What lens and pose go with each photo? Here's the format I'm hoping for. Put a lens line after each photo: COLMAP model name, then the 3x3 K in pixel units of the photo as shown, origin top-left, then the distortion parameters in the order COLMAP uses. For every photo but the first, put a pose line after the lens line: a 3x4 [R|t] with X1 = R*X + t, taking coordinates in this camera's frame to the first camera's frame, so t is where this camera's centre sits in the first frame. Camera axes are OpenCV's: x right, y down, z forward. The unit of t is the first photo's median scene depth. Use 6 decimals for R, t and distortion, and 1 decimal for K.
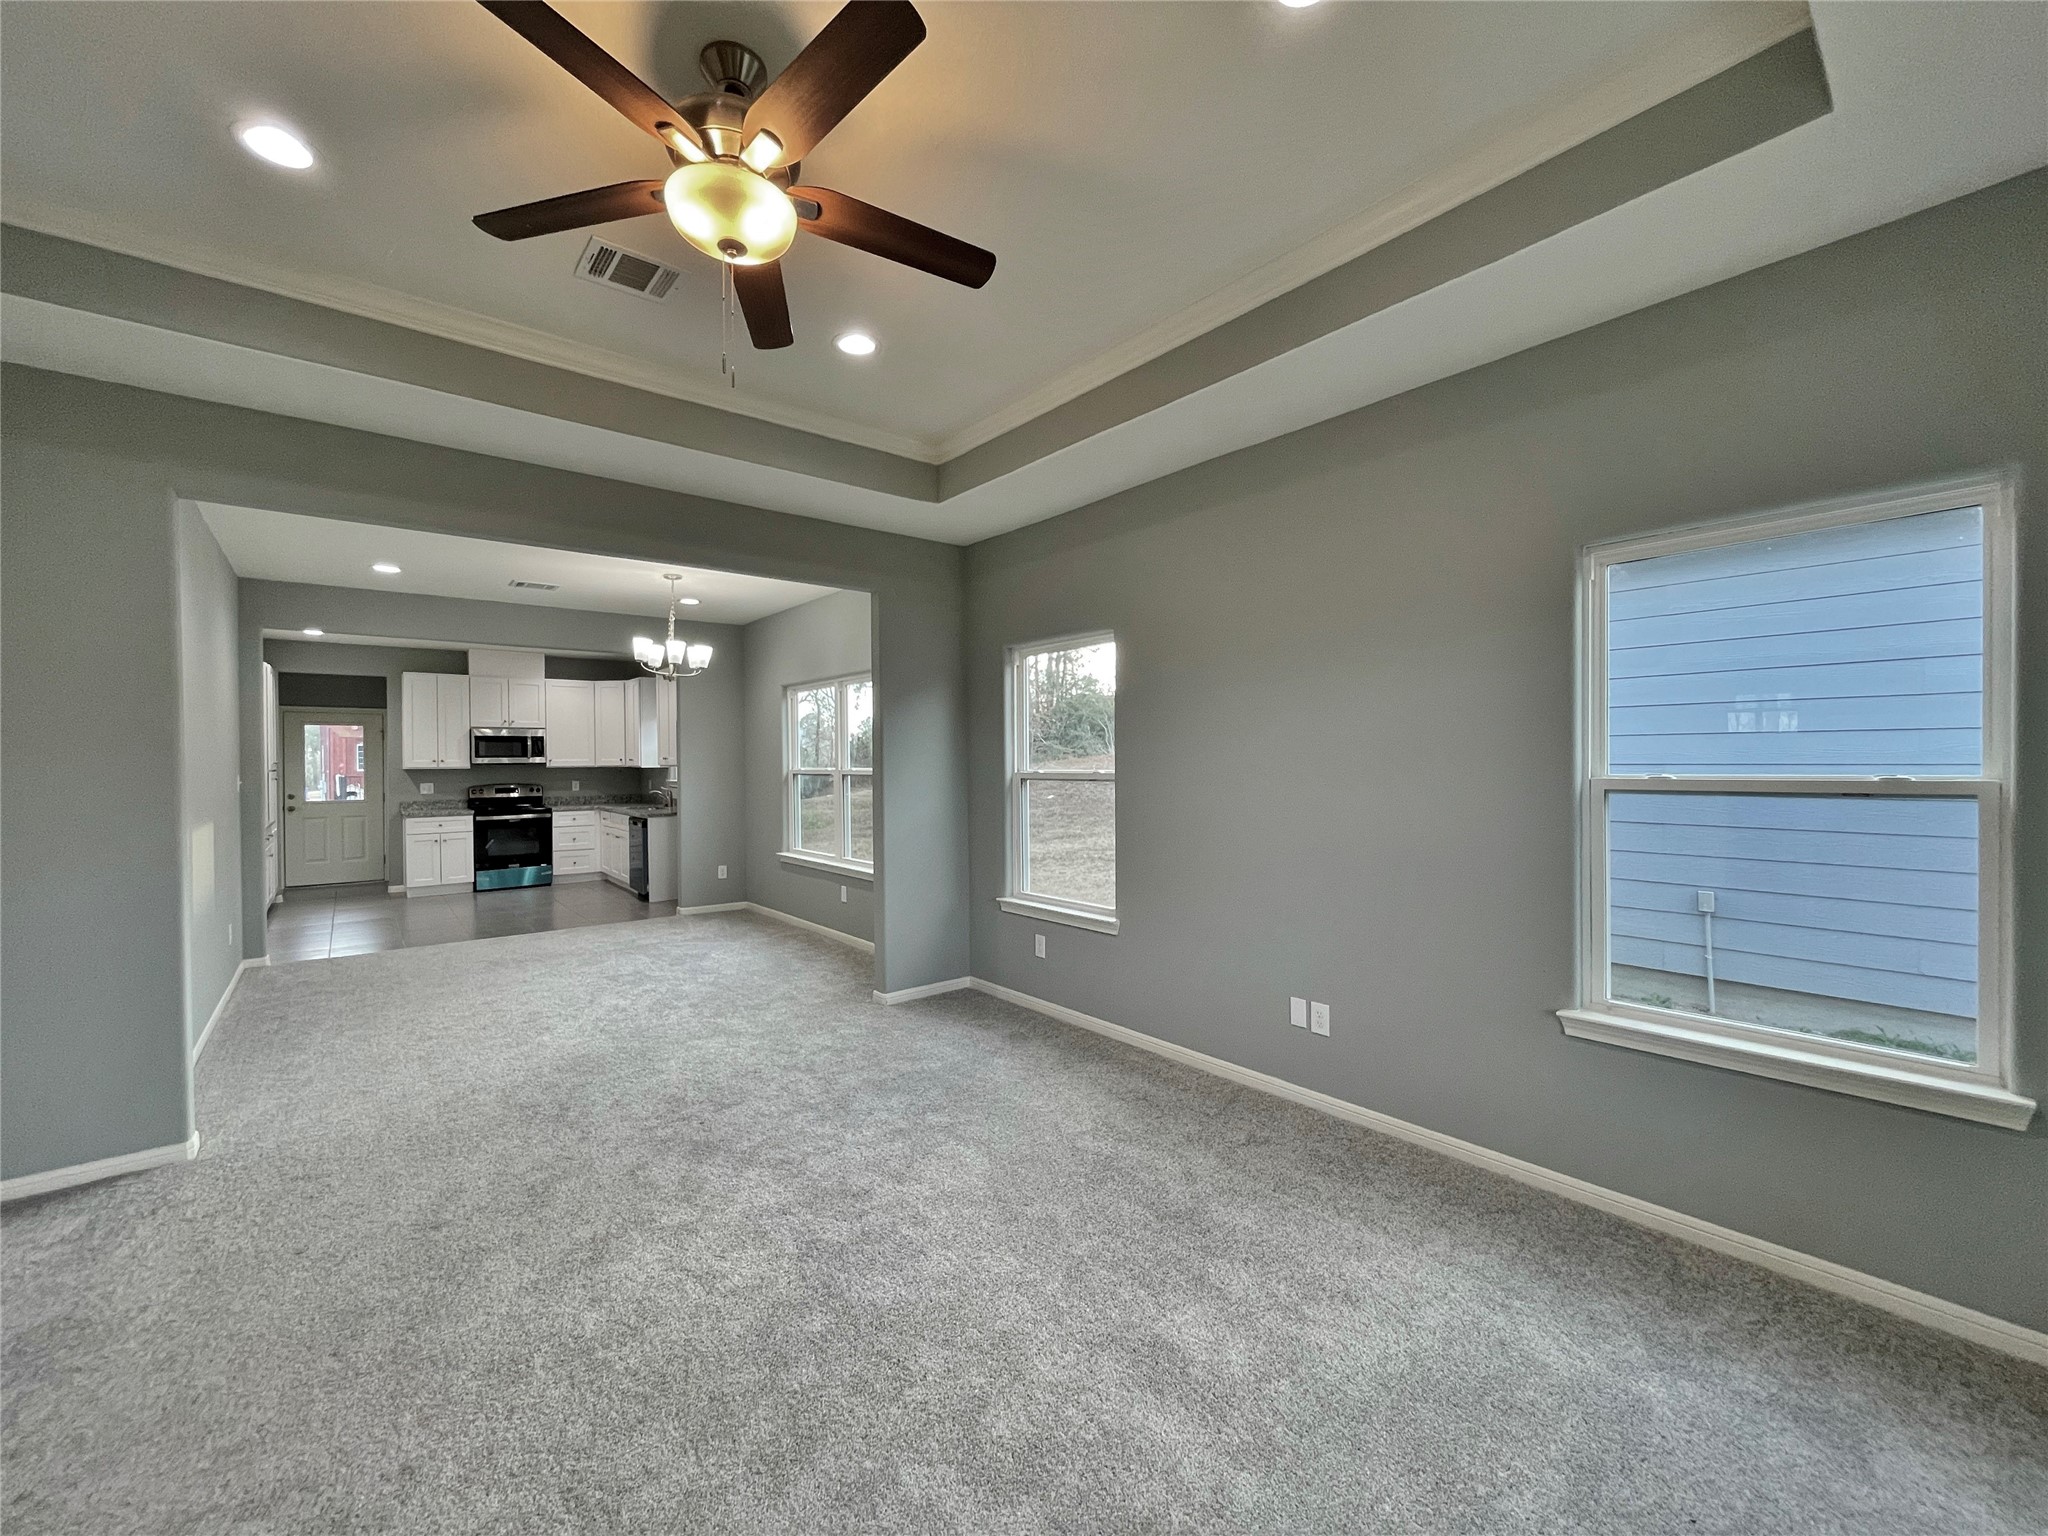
lens RADIAL K [[828.1, 0, 1024.0], [0, 828.1, 768.0], [0, 0, 1]] dist [-0.002413, -0.000216]
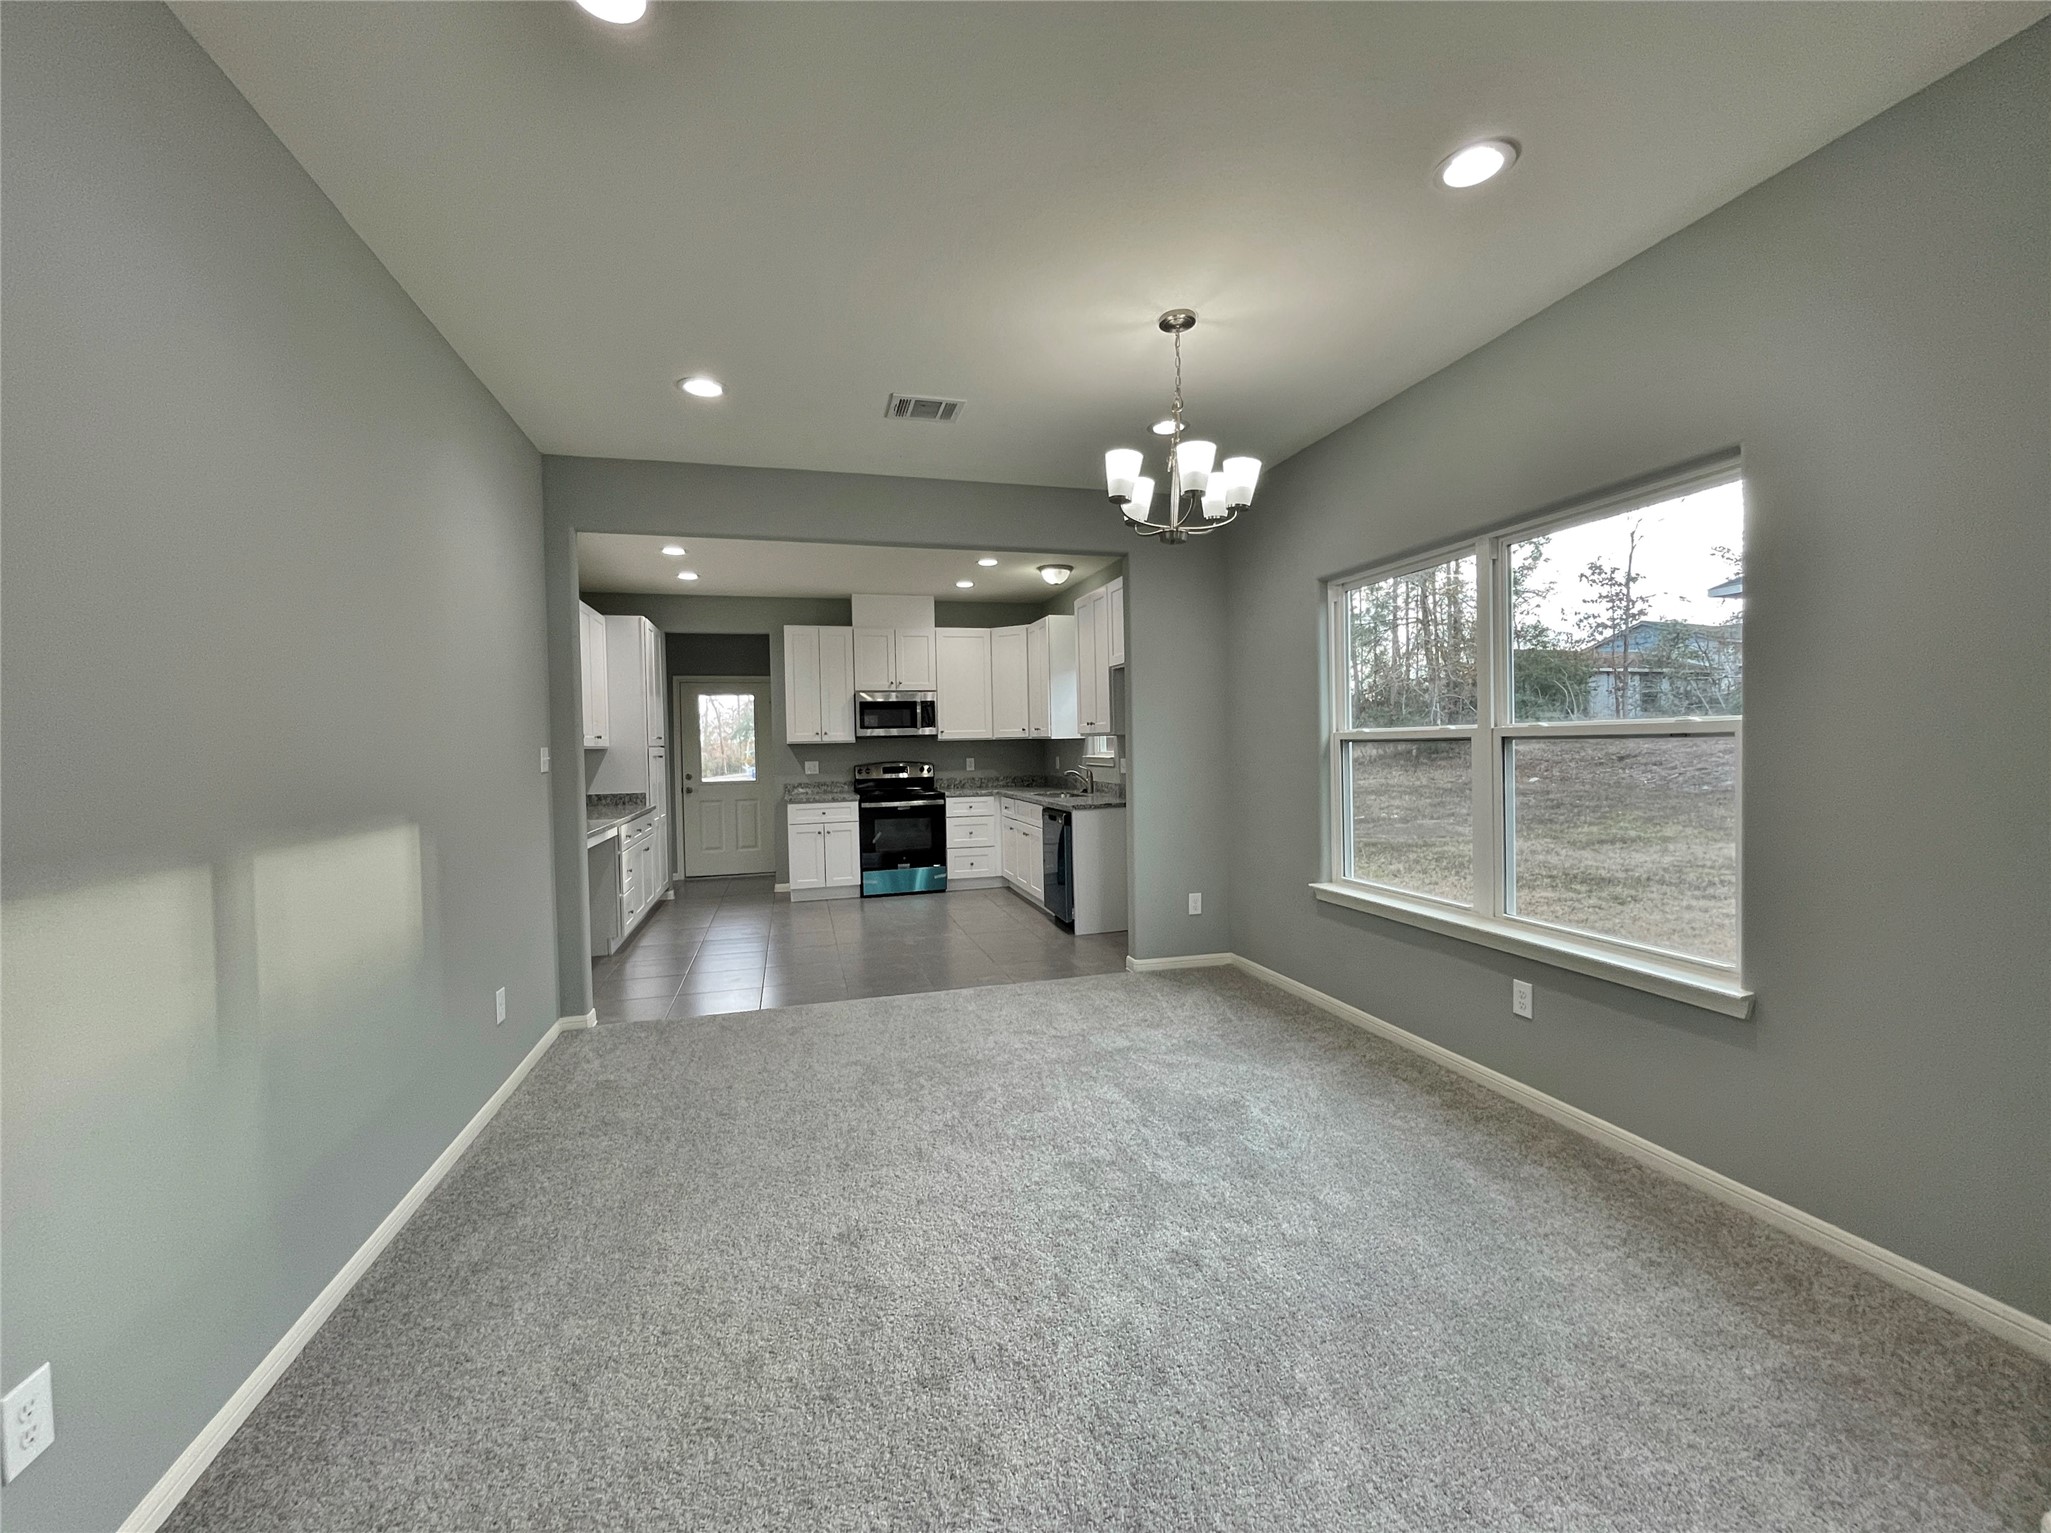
lens RADIAL K [[829.3, 0, 1025.5], [0, 829.3, 766.5], [0, 0, 1]] dist [-0.002413, -0.000216]
pose [[0.917138, -0.000177, -0.398569, -0.197199], [0.009165, 0.999745, 0.020647, 0.008725], [0.398464, -0.022589, 0.916906, 0.327126]]
